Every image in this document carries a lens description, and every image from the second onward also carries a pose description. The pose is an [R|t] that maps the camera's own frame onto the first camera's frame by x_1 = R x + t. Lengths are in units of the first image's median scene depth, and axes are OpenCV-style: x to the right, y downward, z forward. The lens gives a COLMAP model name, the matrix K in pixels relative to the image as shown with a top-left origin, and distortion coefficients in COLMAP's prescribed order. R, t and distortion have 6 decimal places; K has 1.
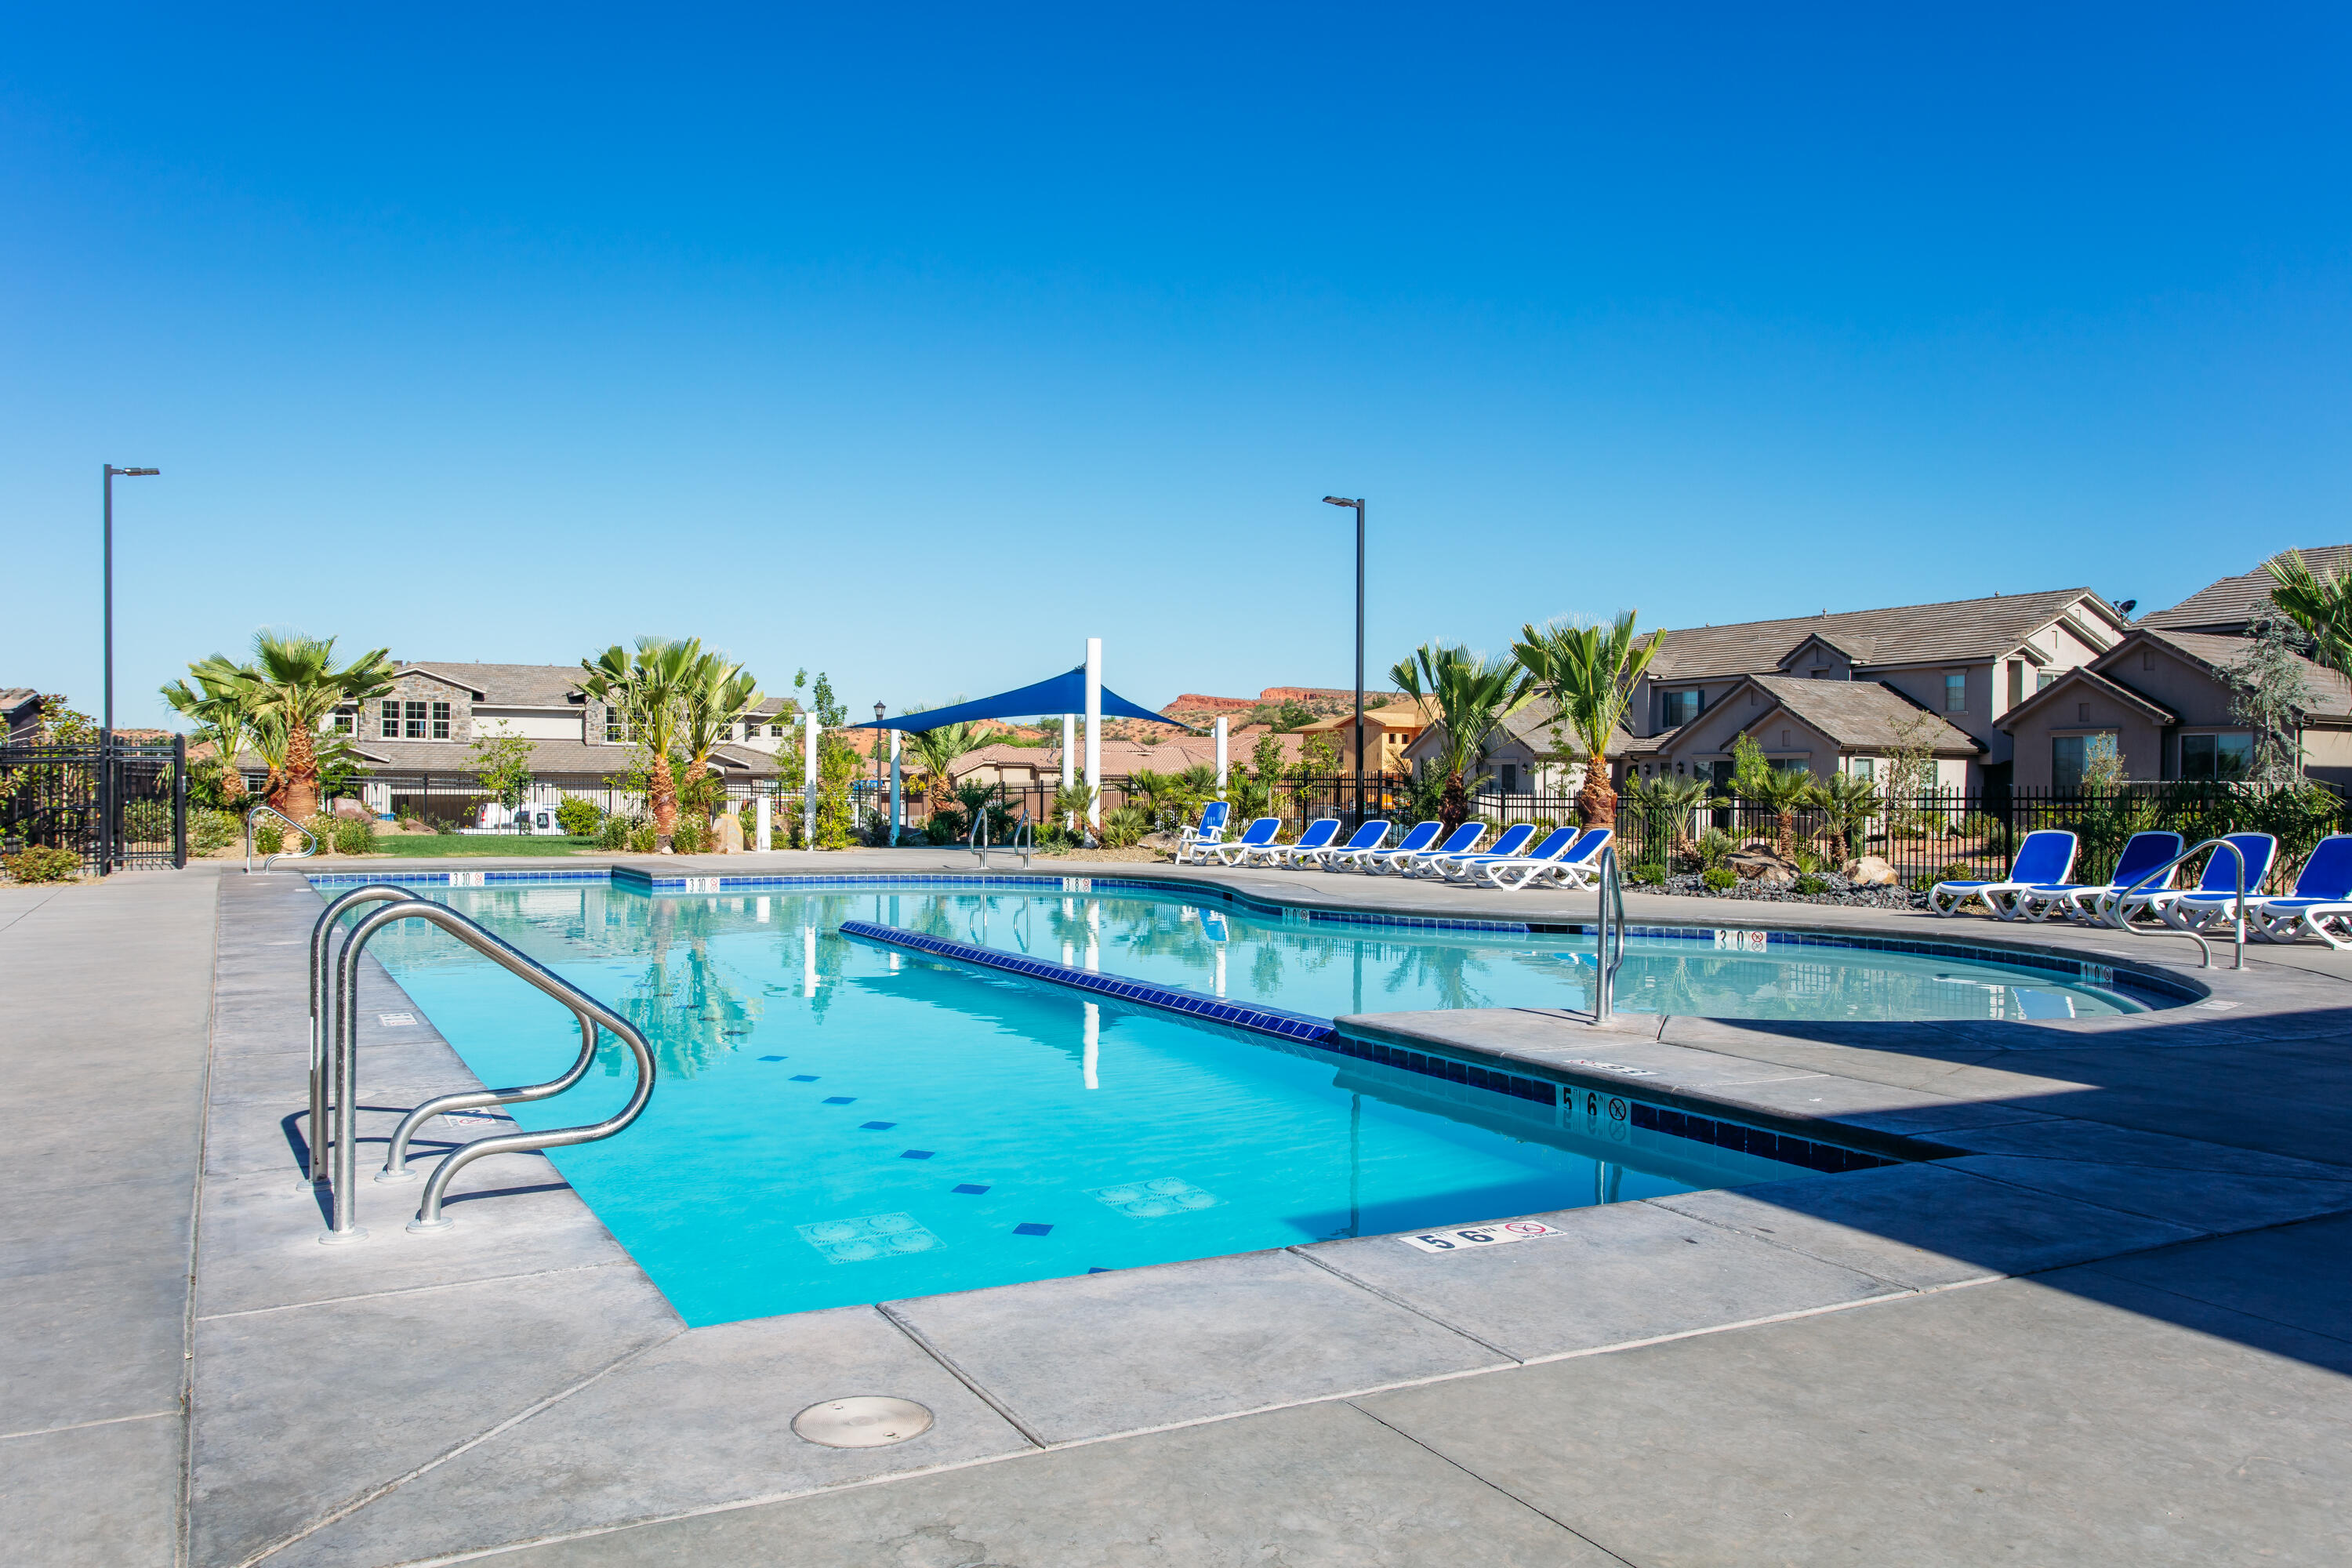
lens RADIAL K [[1660.2, 0, 1125.7], [0, 1660.2, 786.2], [0, 0, 1]] dist [0.003729, 0.001029]
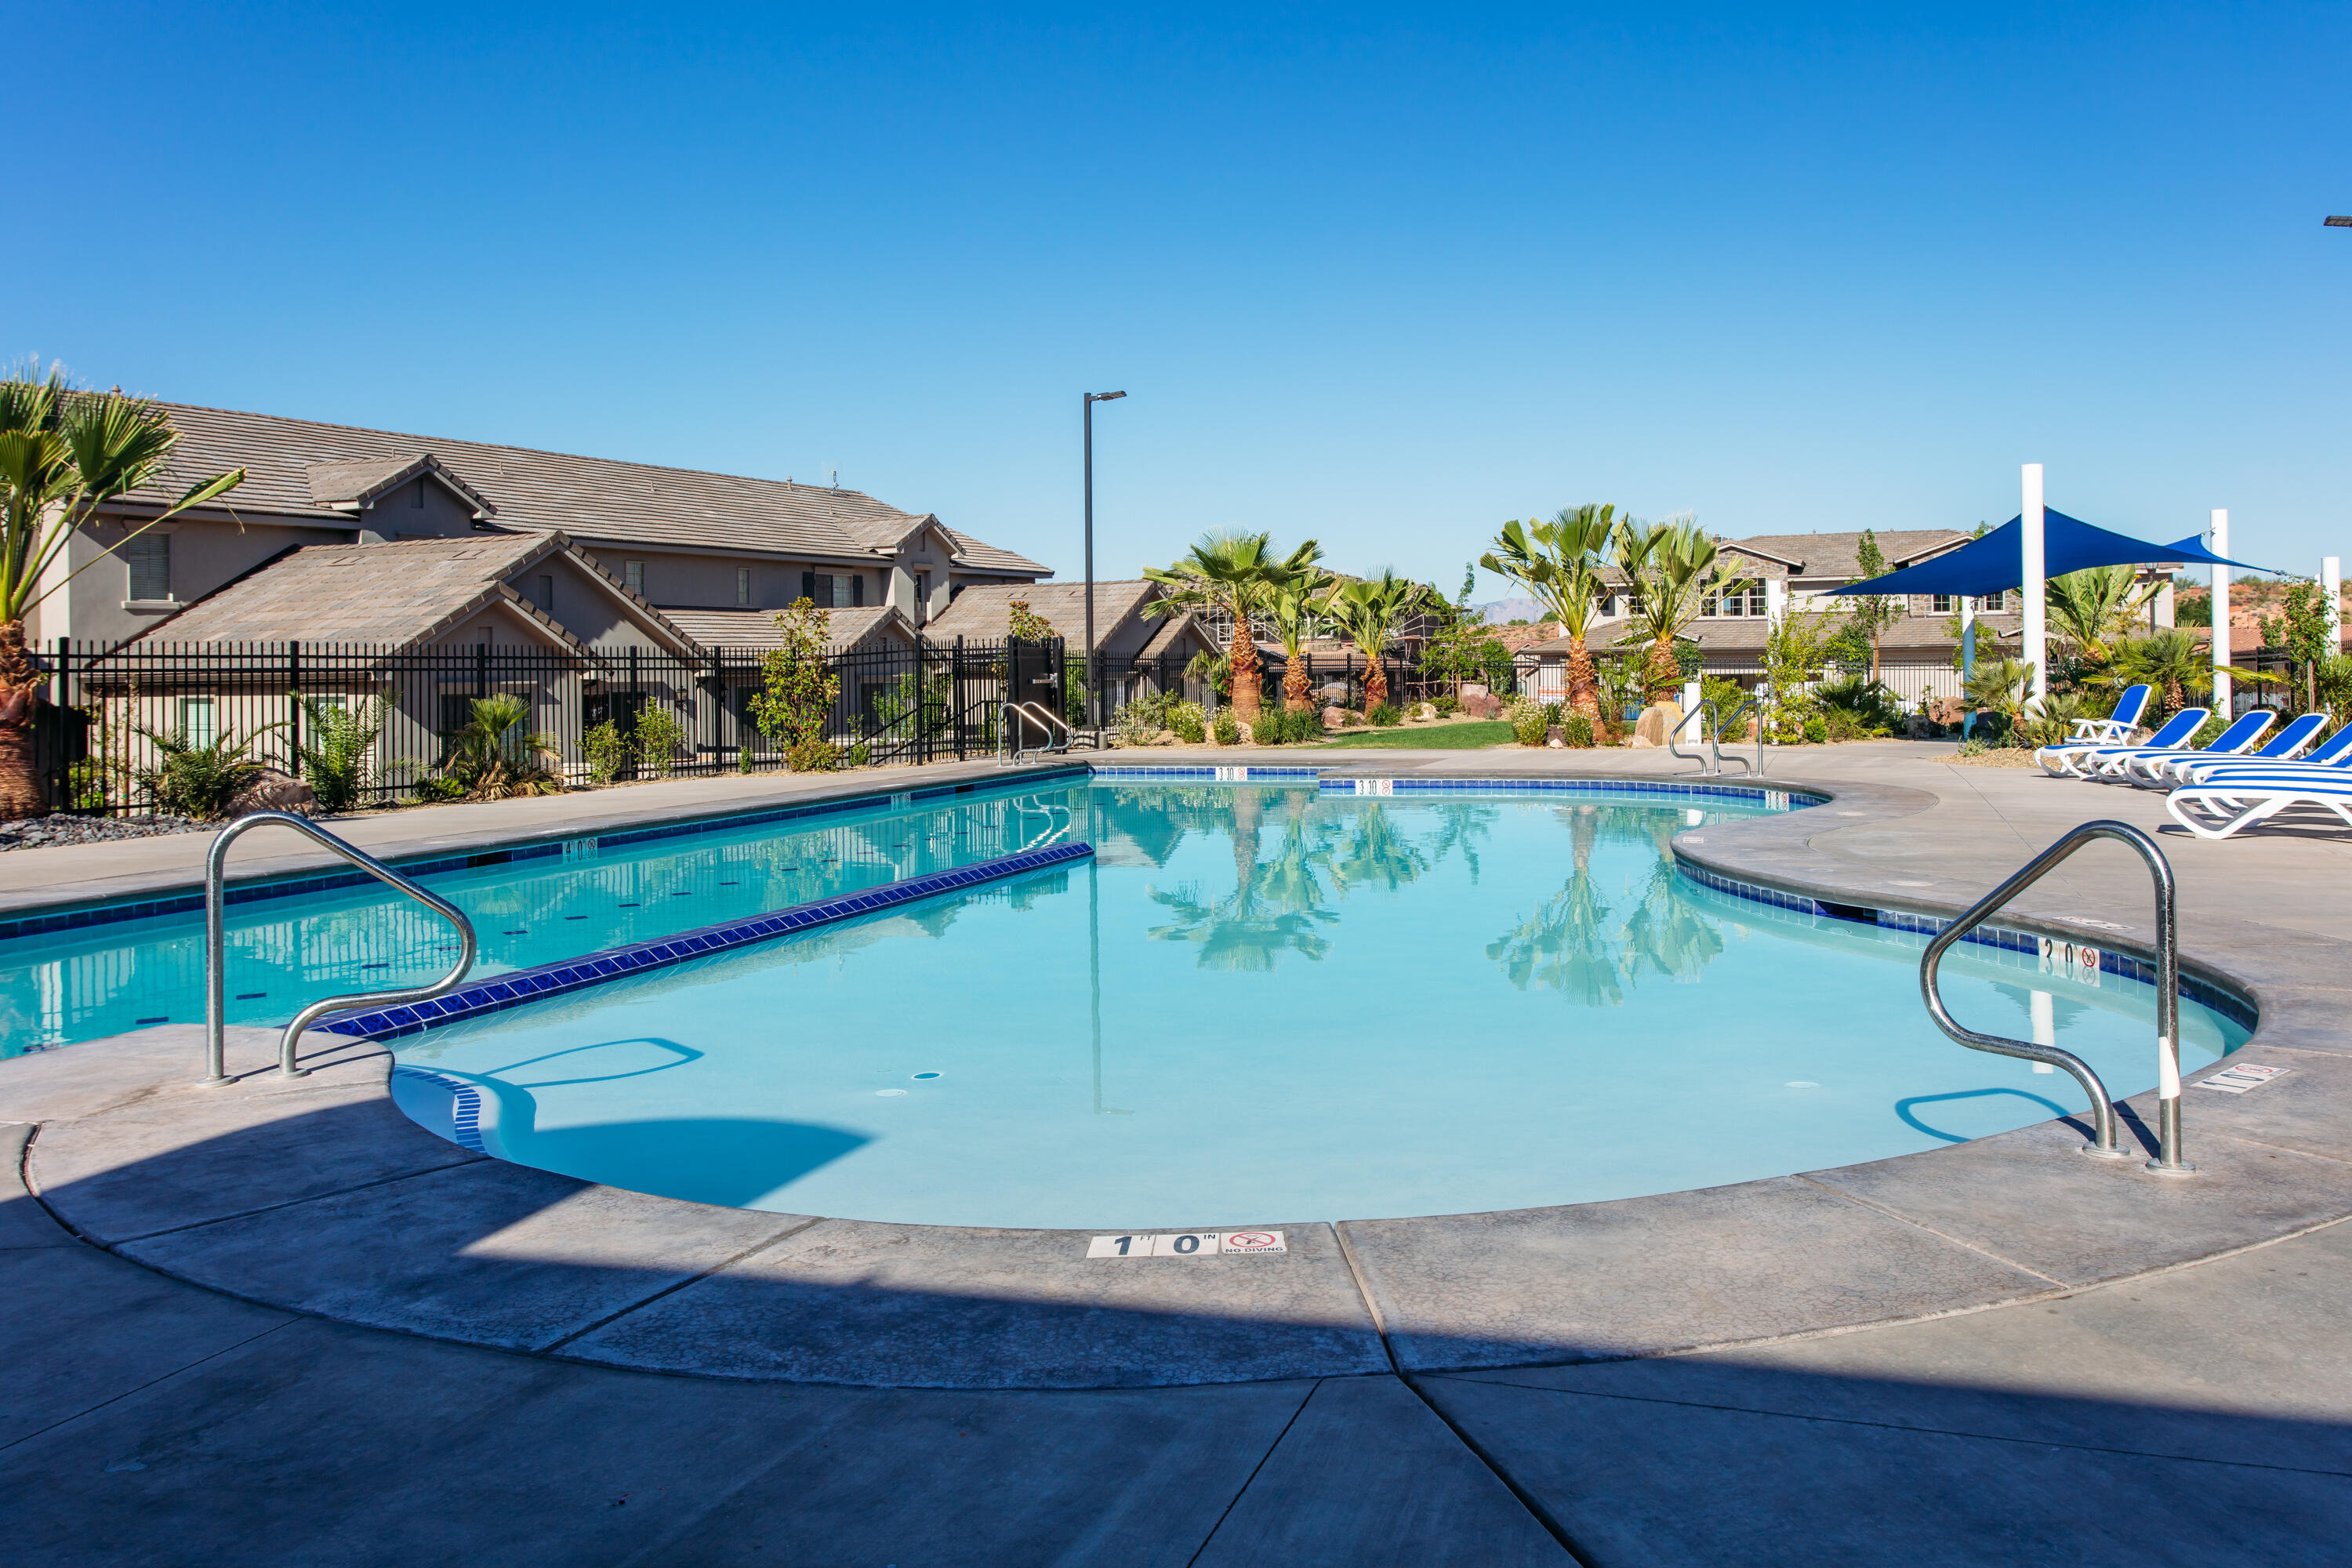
lens RADIAL K [[1778.9, 0, 1281.5], [0, 1778.9, 674.8], [0, 0, 1]] dist [-0.038655, 0.002247]
pose [[0.727776, -0.013833, -0.685676, 0.325320], [0.019833, 0.999803, 0.000880, -0.002843], [0.685529, -0.014239, 0.727907, 0.233290]]
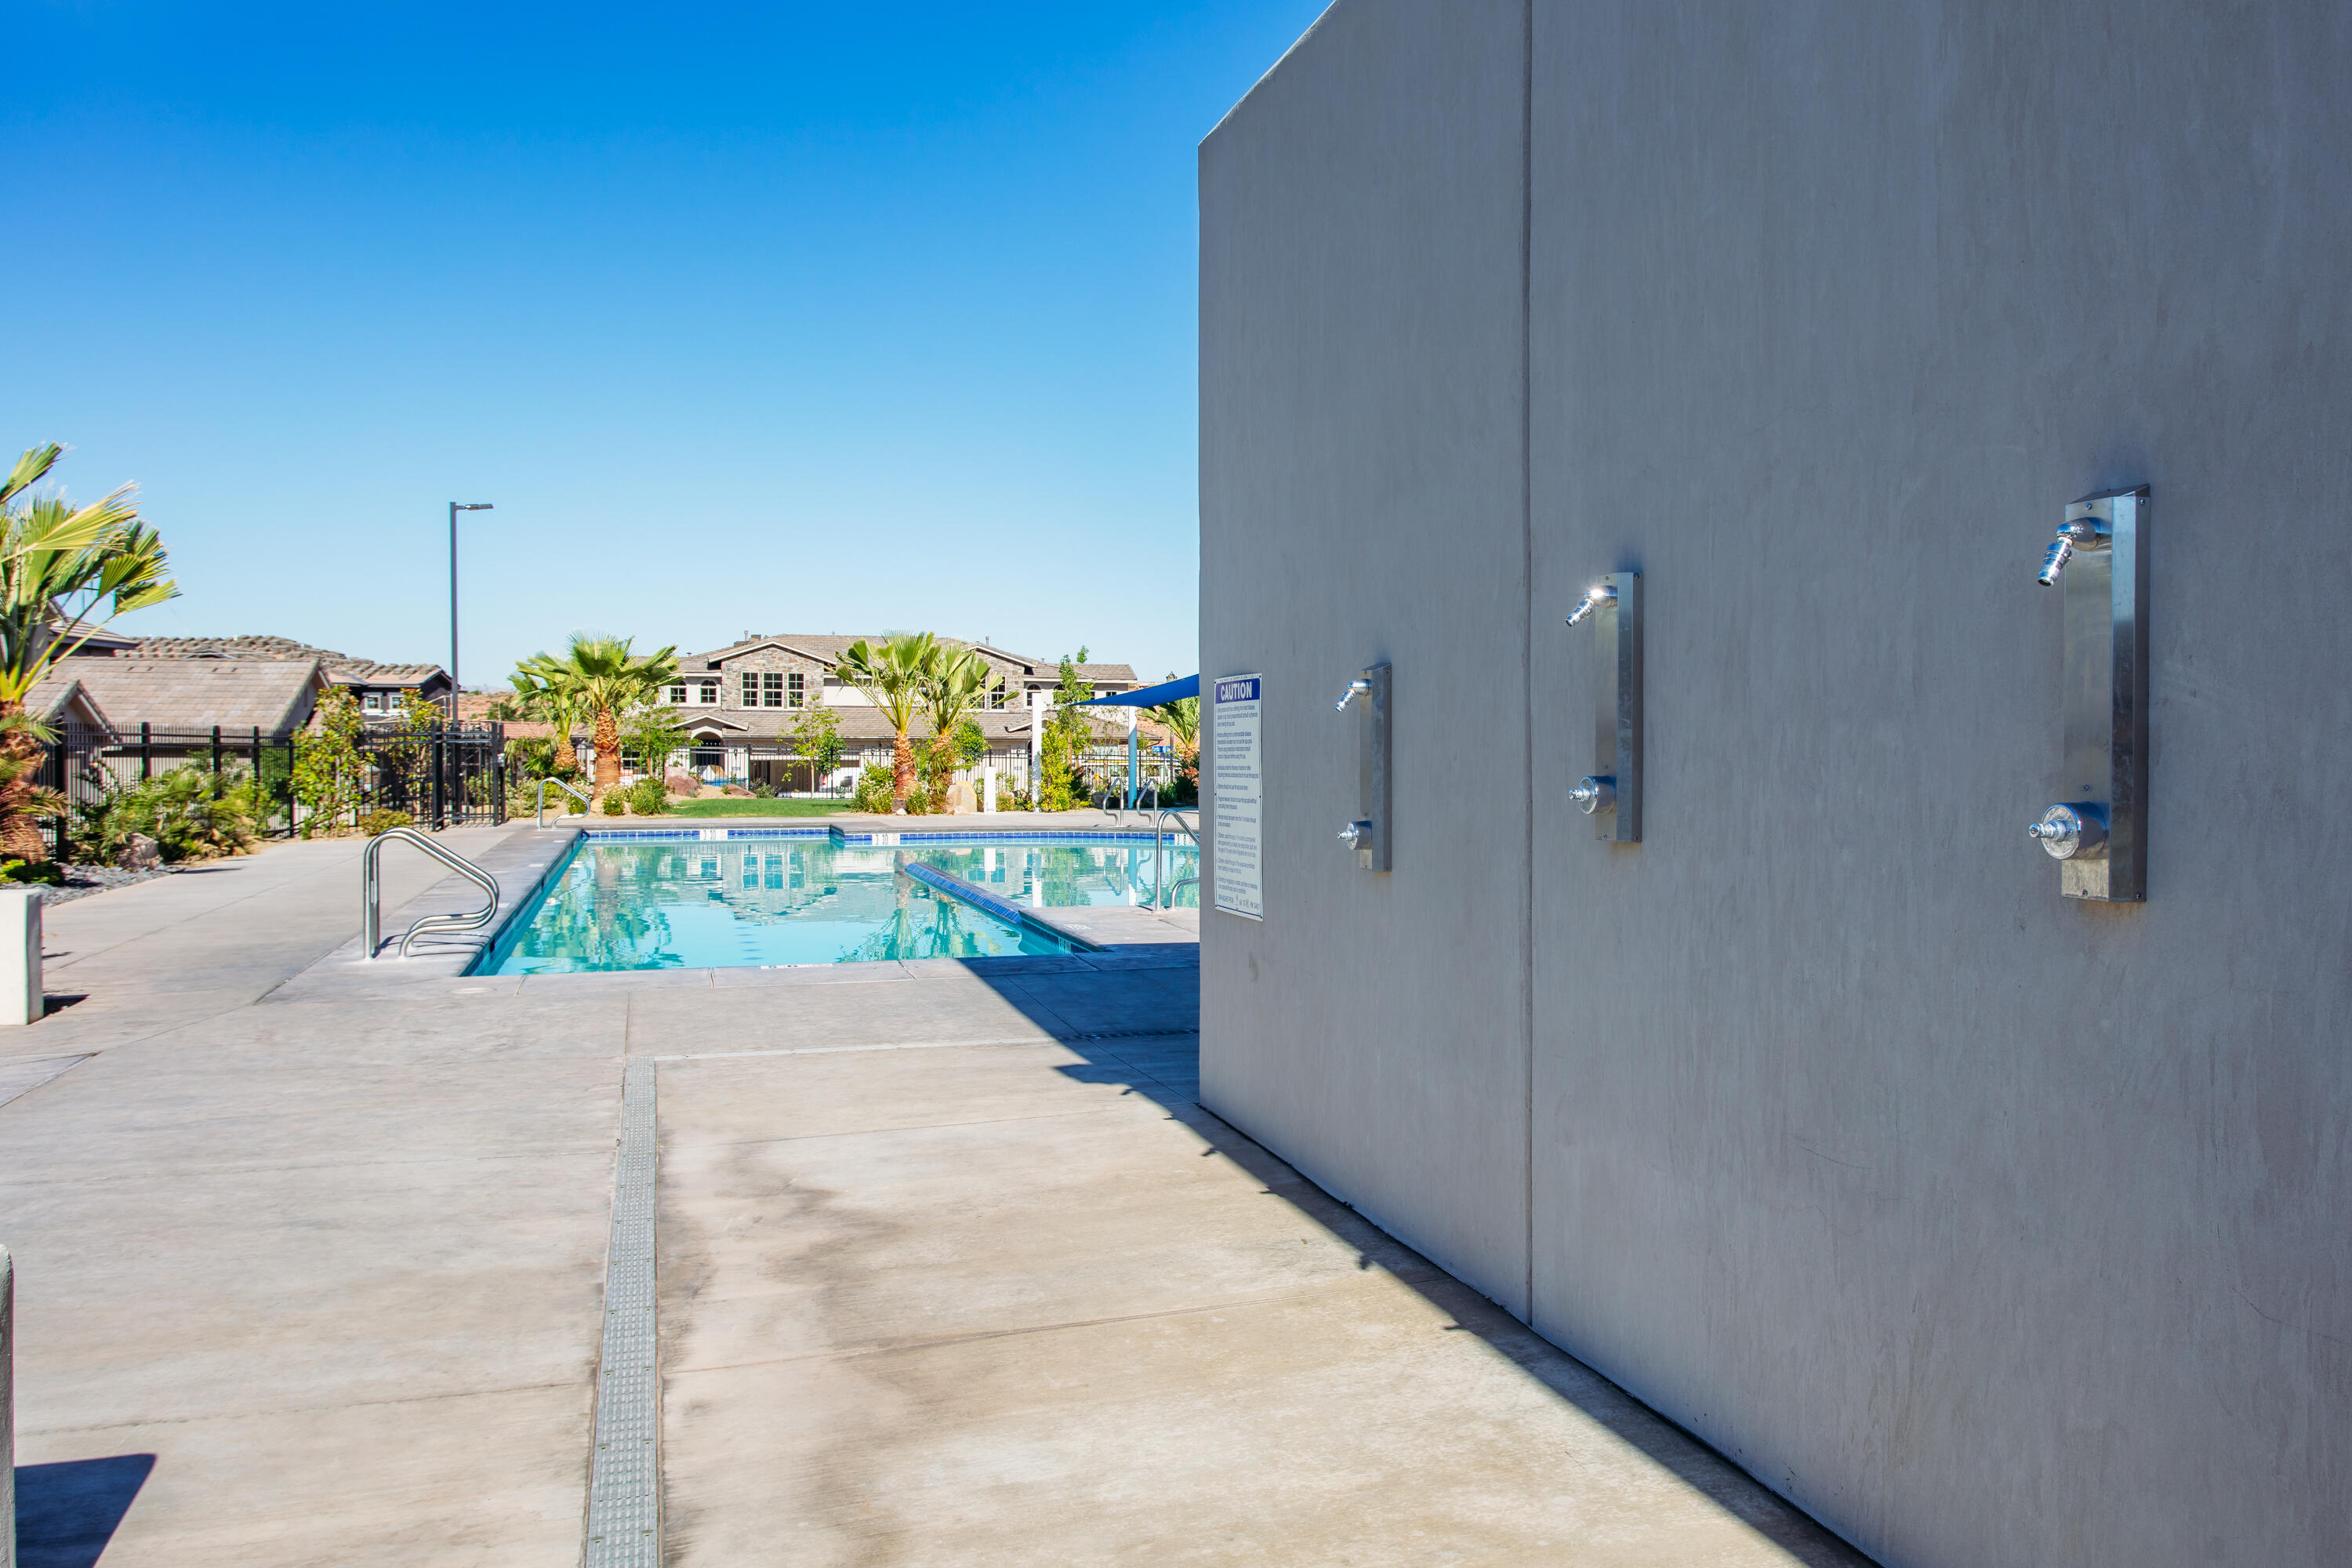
lens RADIAL K [[1724.9, 0, 1329.0], [0, 1724.9, 751.9], [0, 0, 1]] dist [0.017783, -0.004642]
pose [[0.993314, -0.004739, -0.115343, 0.202462], [0.005211, 0.999979, 0.003787, -0.008901], [0.115322, -0.004362, 0.993319, -0.229842]]
